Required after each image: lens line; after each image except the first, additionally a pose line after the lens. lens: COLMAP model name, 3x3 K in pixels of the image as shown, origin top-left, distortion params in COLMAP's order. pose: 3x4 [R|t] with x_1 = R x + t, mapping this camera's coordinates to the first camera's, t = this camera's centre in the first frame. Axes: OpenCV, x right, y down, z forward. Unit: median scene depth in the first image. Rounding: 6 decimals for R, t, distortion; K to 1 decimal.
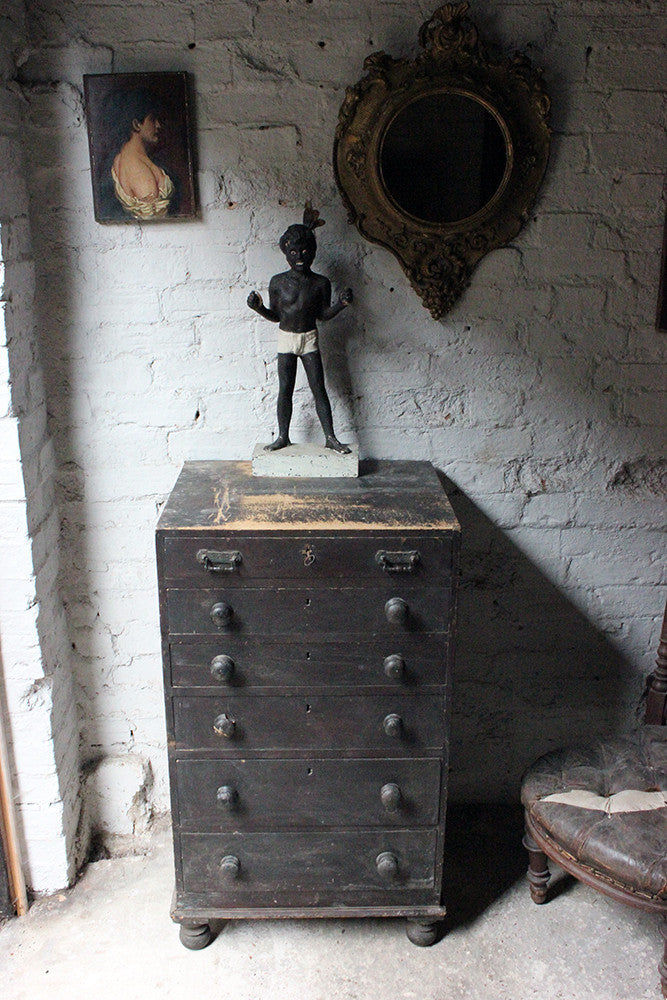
lens RADIAL K [[1046.2, 0, 335.6], [0, 1046.2, 544.6], [0, 0, 1]] dist [-0.059869, 0.000000]
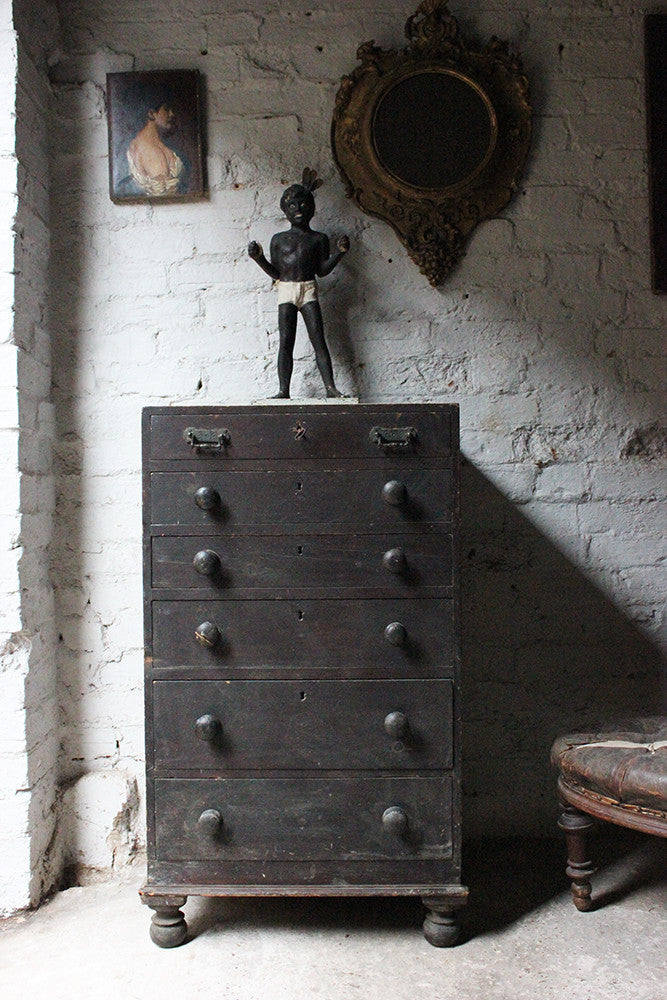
lens RADIAL K [[1046.2, 0, 333.4], [0, 1046.2, 509.6], [0, 0, 1]] dist [-0.059869, 0.000000]
pose [[0.998951, -0.016444, -0.042727, 0.037758], [0.000977, 0.940712, -0.339204, 0.338246], [0.045771, 0.338807, 0.939742, 0.107154]]
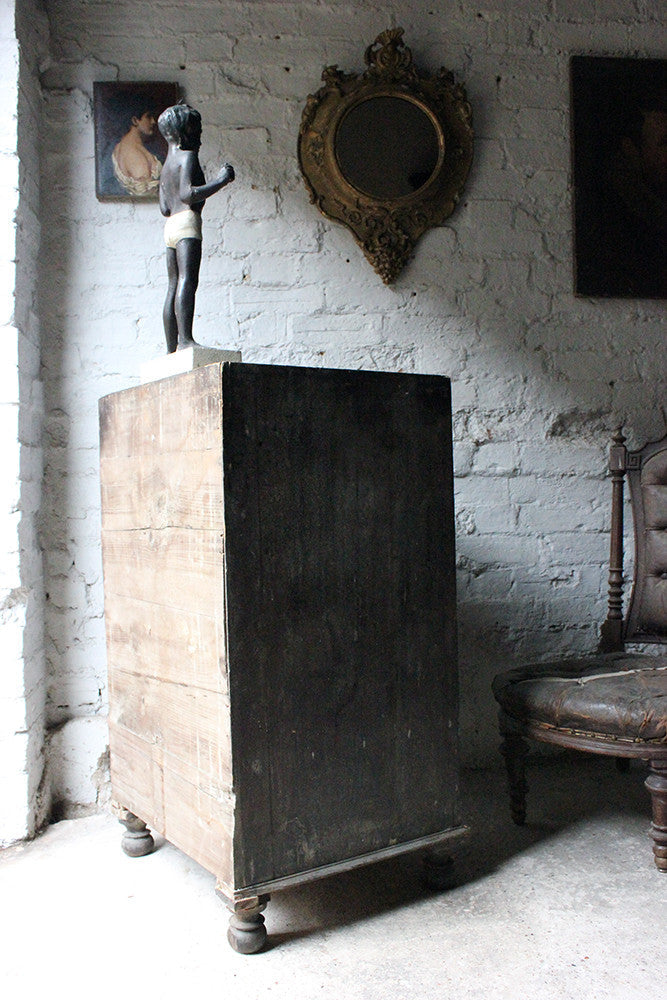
lens RADIAL K [[995.7, 0, 342.9], [0, 995.7, 509.2], [0, 0, 1]] dist [-0.069535, 0.000000]
pose [[0.997527, -0.010669, 0.069466, -0.031769], [0.032769, 0.945001, -0.325422, 0.378490], [-0.062174, 0.326894, 0.943014, 0.043725]]
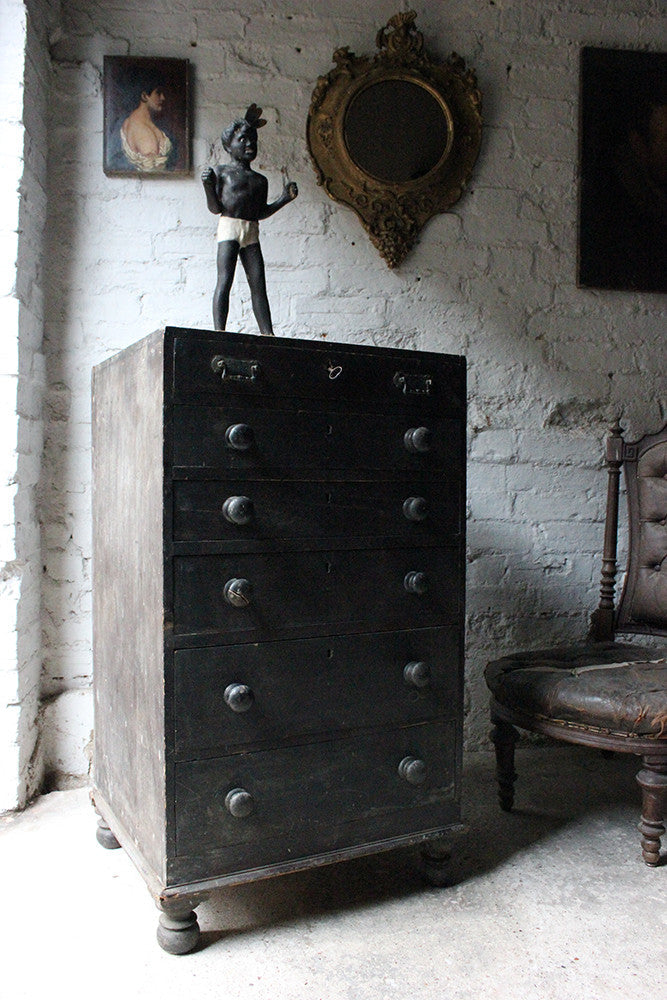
lens RADIAL K [[912.7, 0, 343.0], [0, 912.7, 512.4], [0, 0, 1]] dist [-0.081463, 0.000000]
pose [[0.997031, 0.018140, 0.074834, -0.028254], [0.005173, 0.953880, -0.300144, 0.347288], [-0.076827, 0.299640, 0.950954, 0.123445]]
